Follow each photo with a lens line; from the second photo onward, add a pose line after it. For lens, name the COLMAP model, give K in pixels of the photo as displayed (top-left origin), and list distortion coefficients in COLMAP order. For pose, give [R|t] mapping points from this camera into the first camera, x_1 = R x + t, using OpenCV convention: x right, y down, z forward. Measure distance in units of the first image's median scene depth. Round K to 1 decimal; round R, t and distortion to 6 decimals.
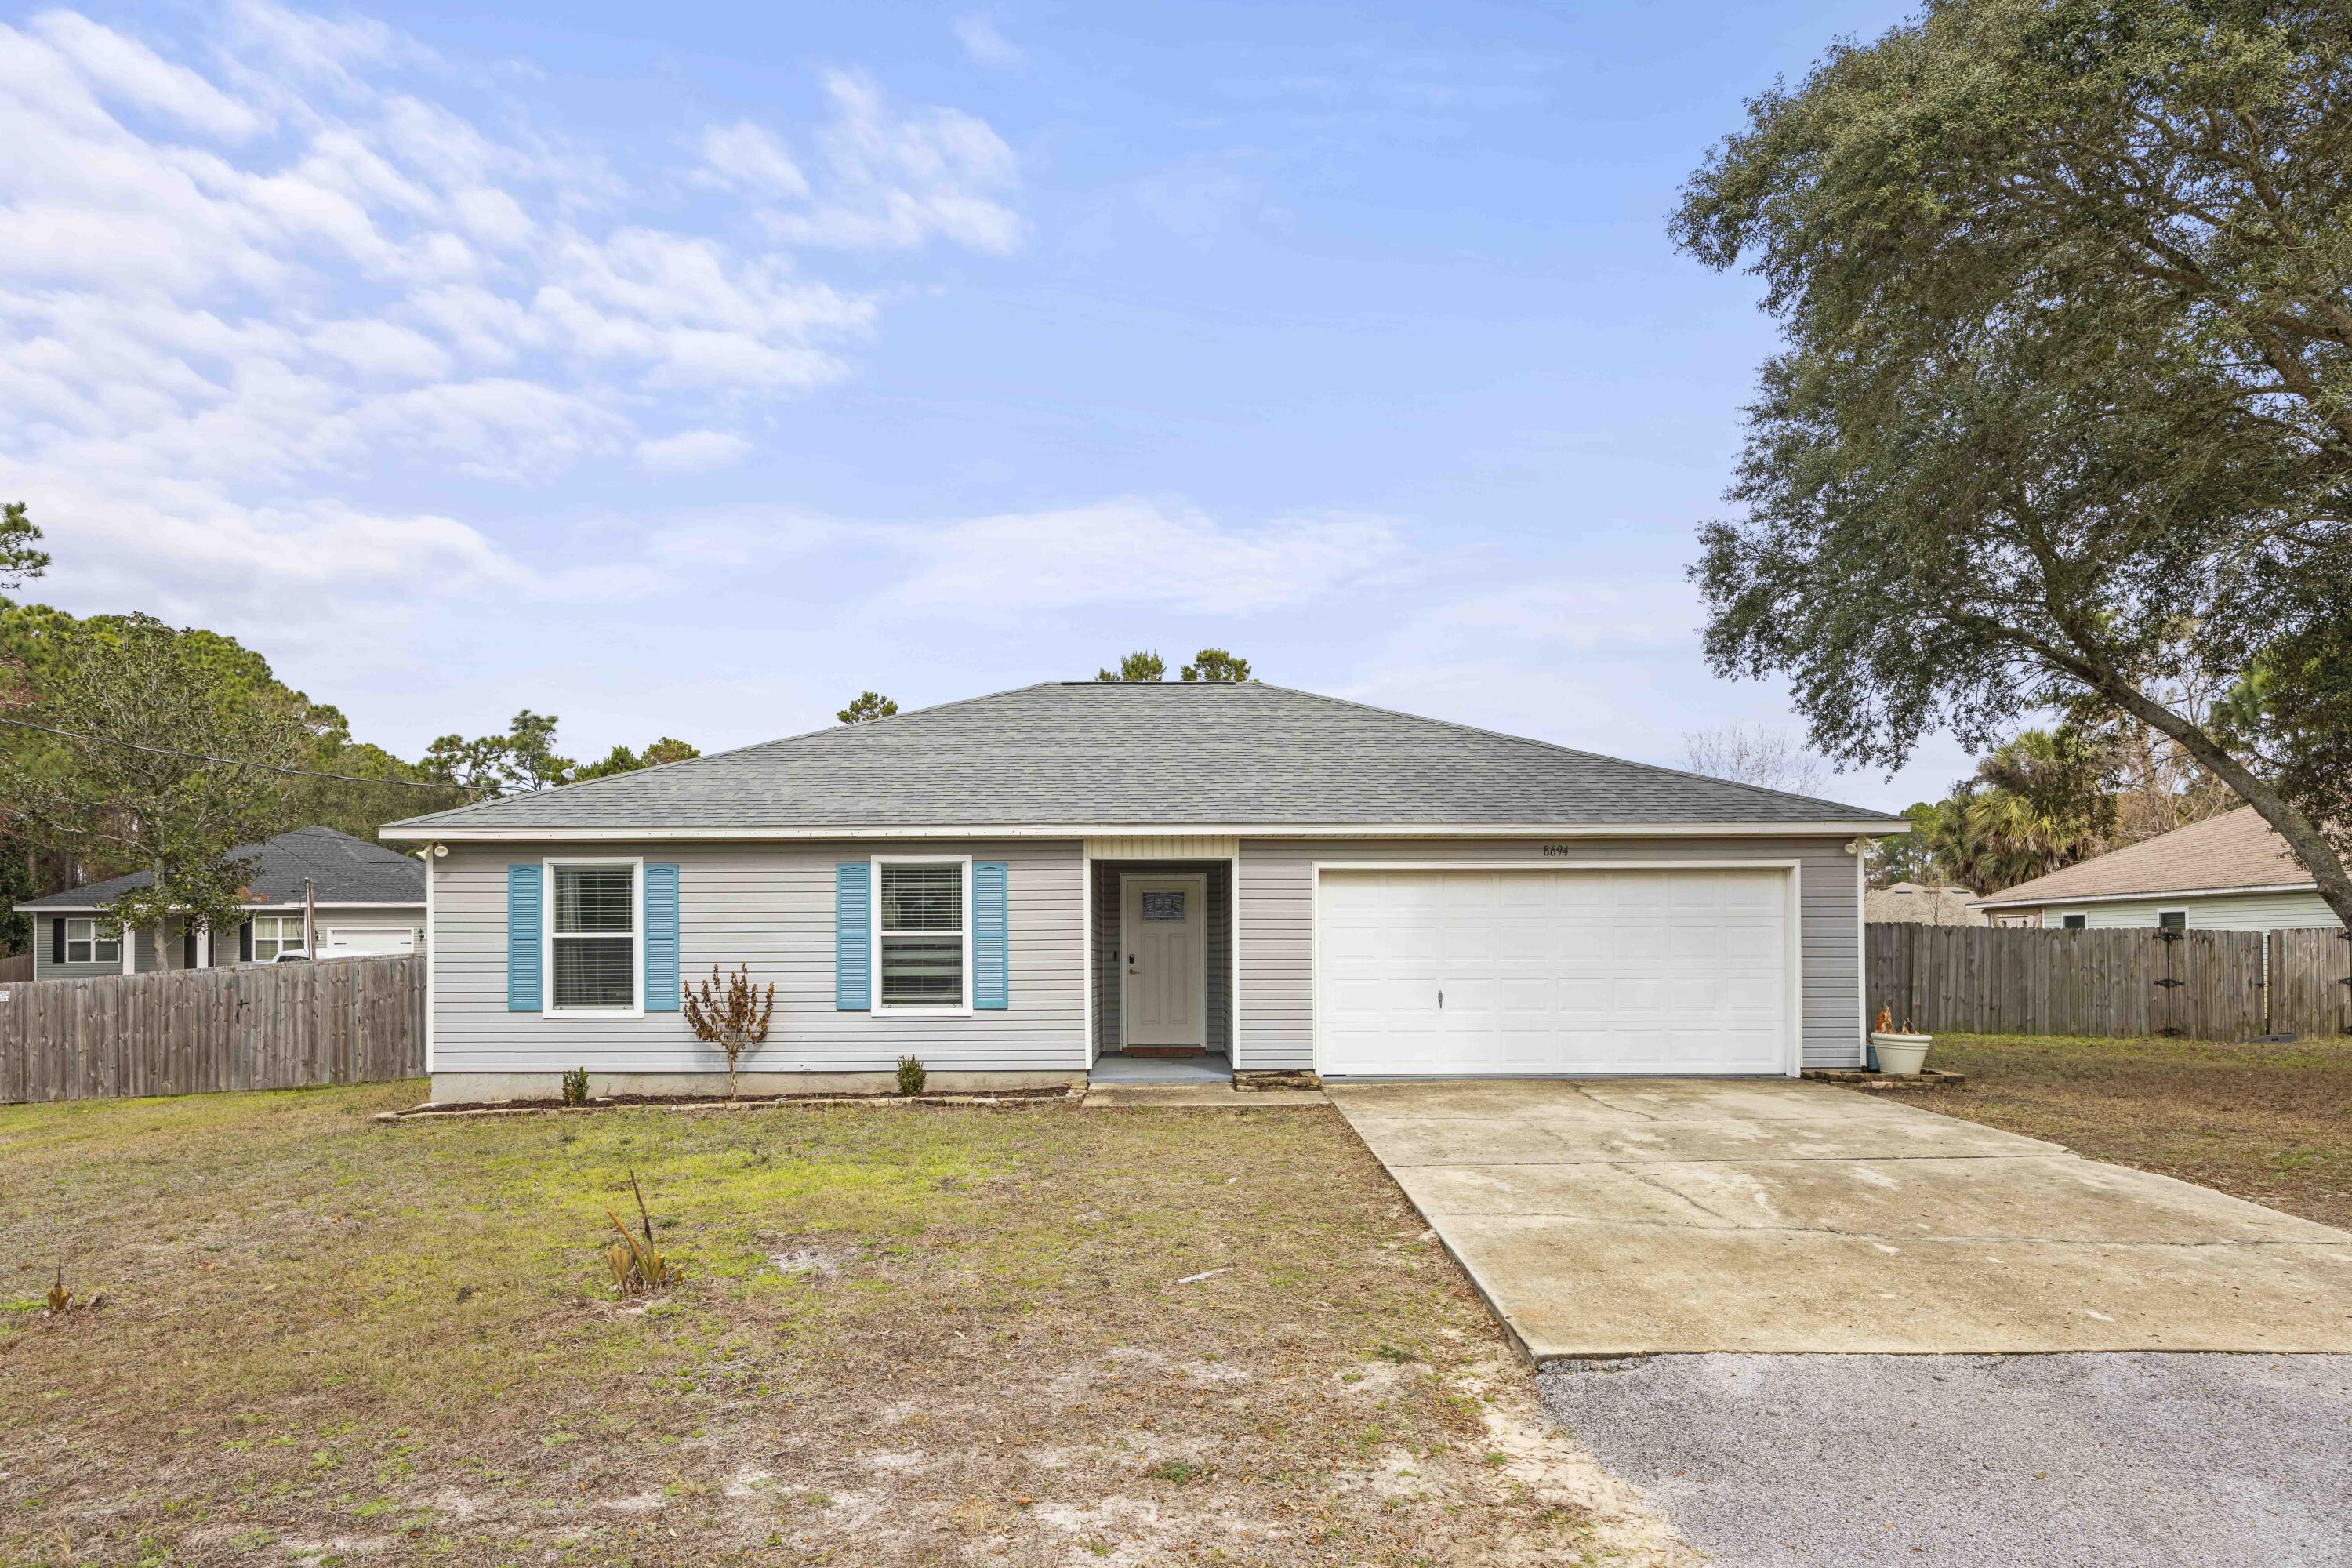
lens RADIAL K [[1454.0, 0, 1176.0], [0, 1454.0, 784.0], [0, 0, 1]] dist [0.003009, -0.001737]
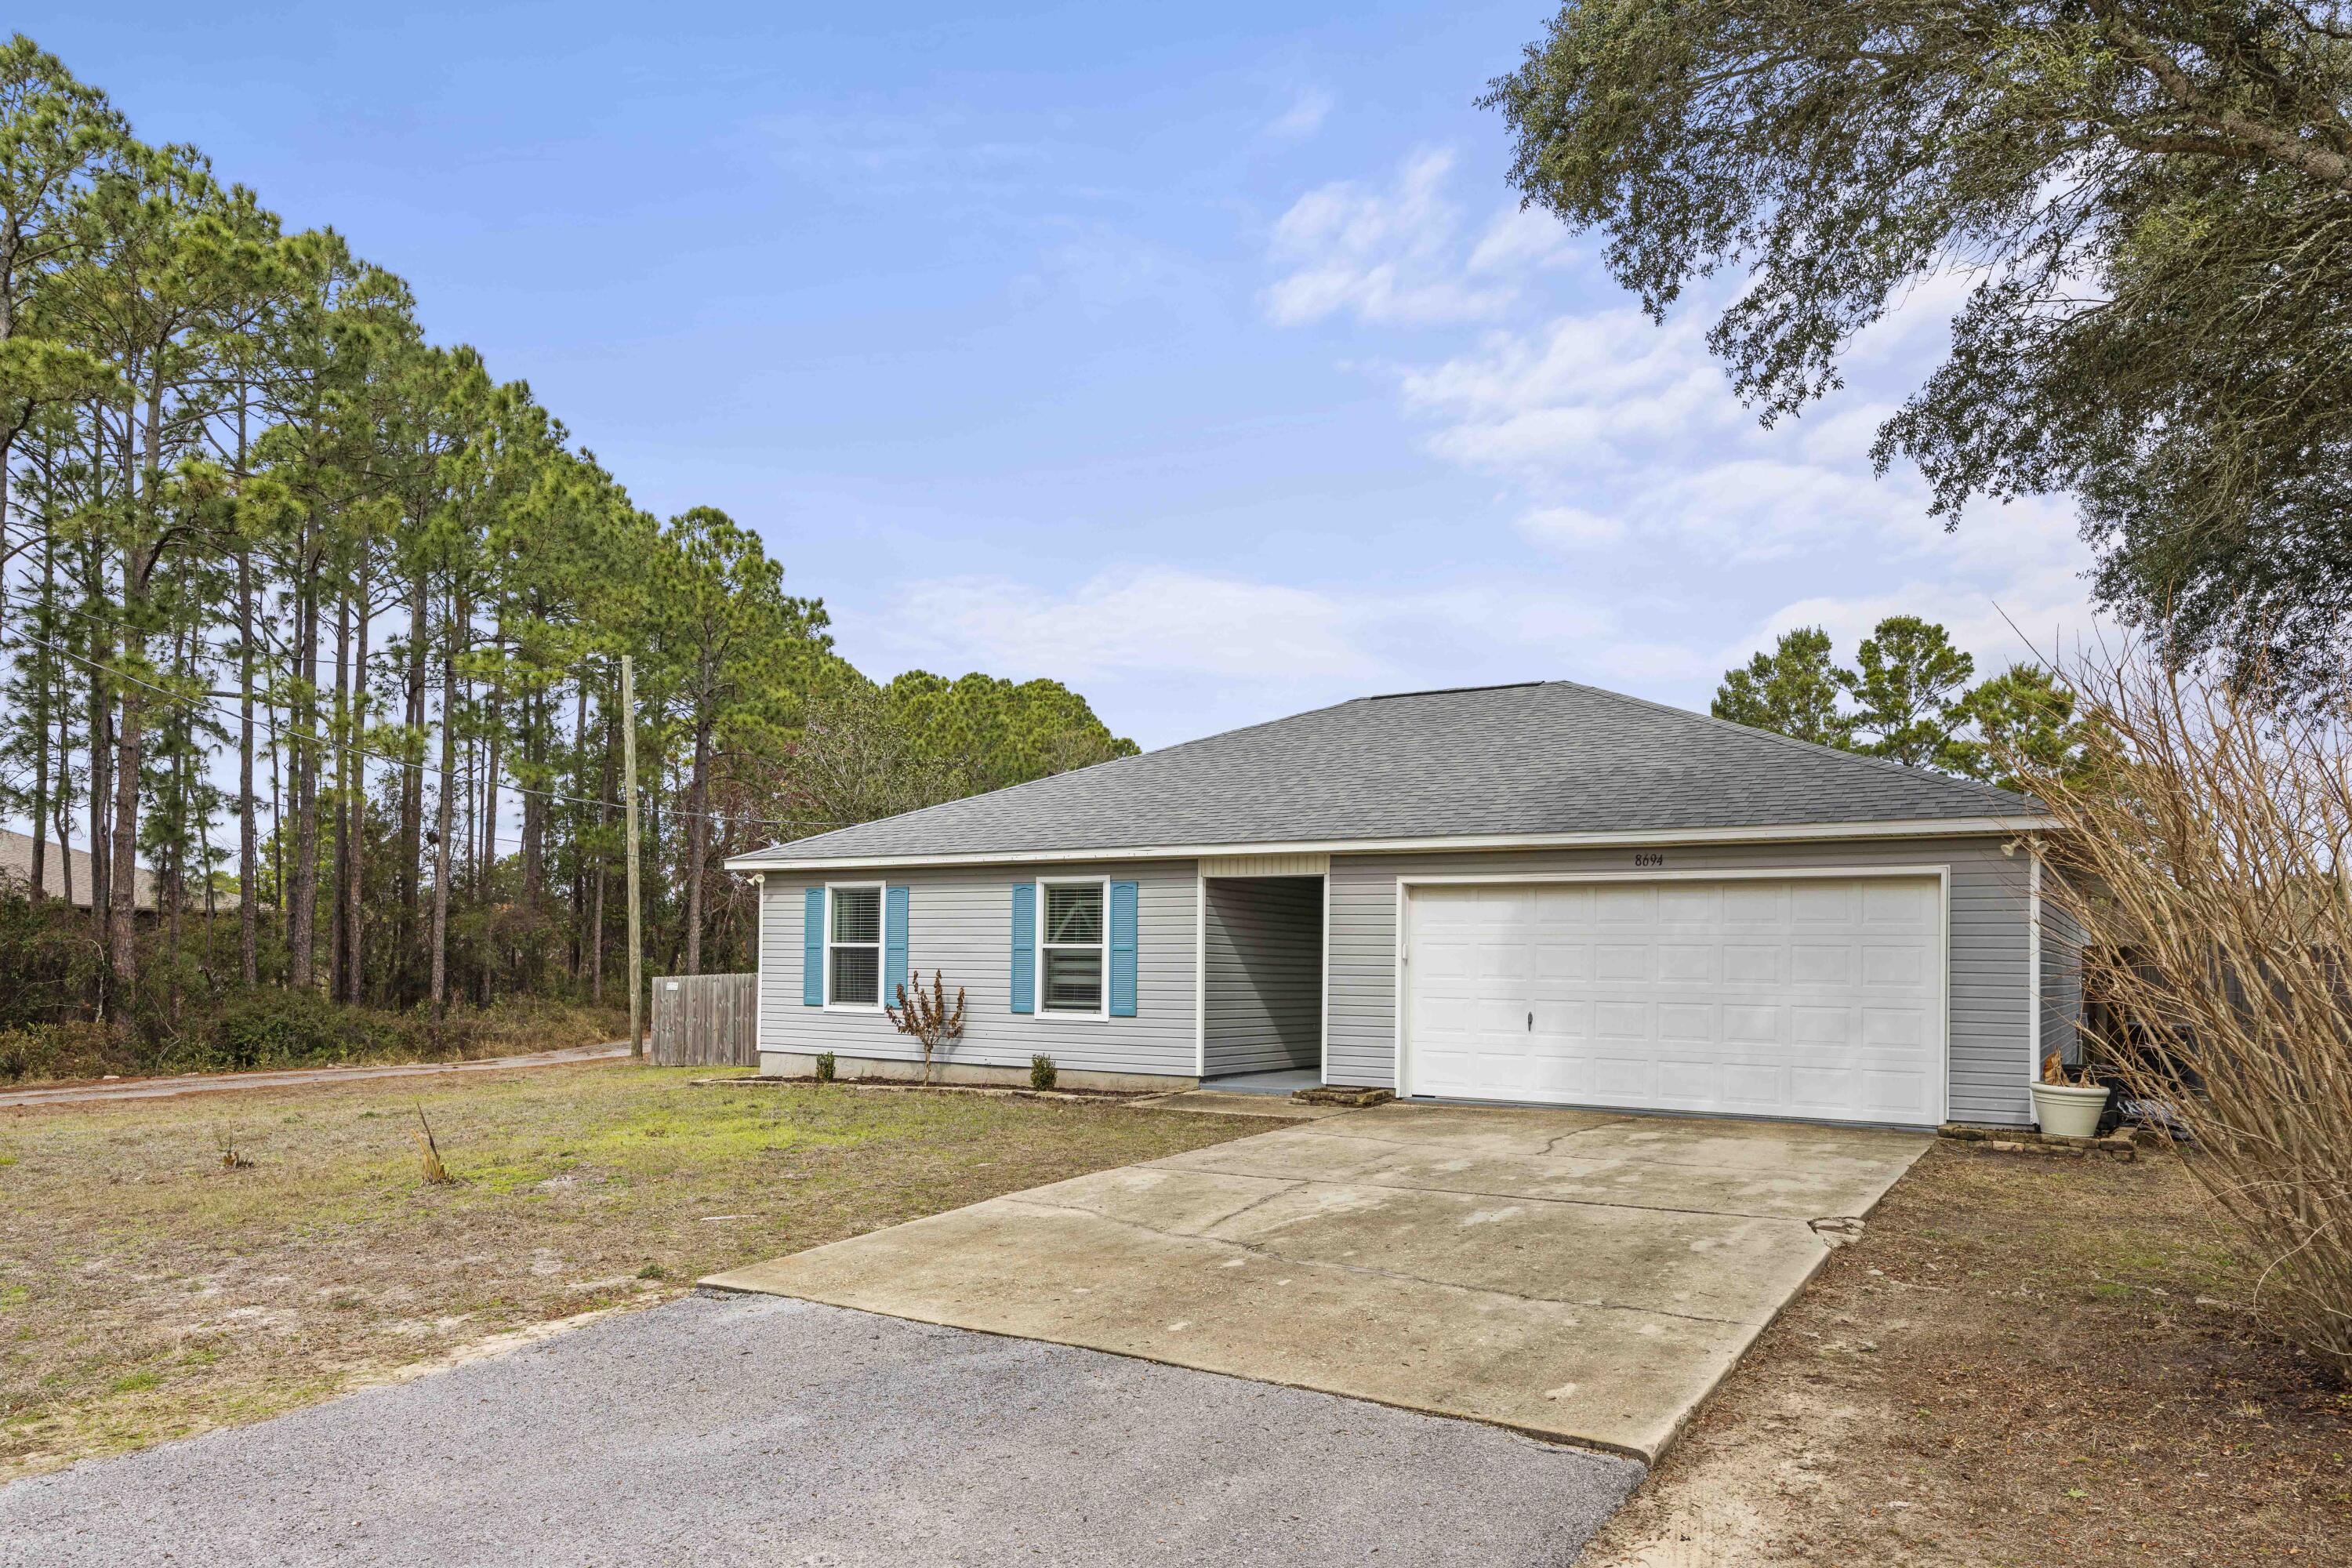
lens RADIAL K [[1550.3, 0, 1176.0], [0, 1550.3, 784.0], [0, 0, 1]] dist [-0.012491, 0.000712]
pose [[0.852287, -0.045390, -0.521102, 0.518786], [0.044339, 0.998911, -0.014491, -0.000587], [0.521192, -0.010754, 0.853372, 0.030110]]
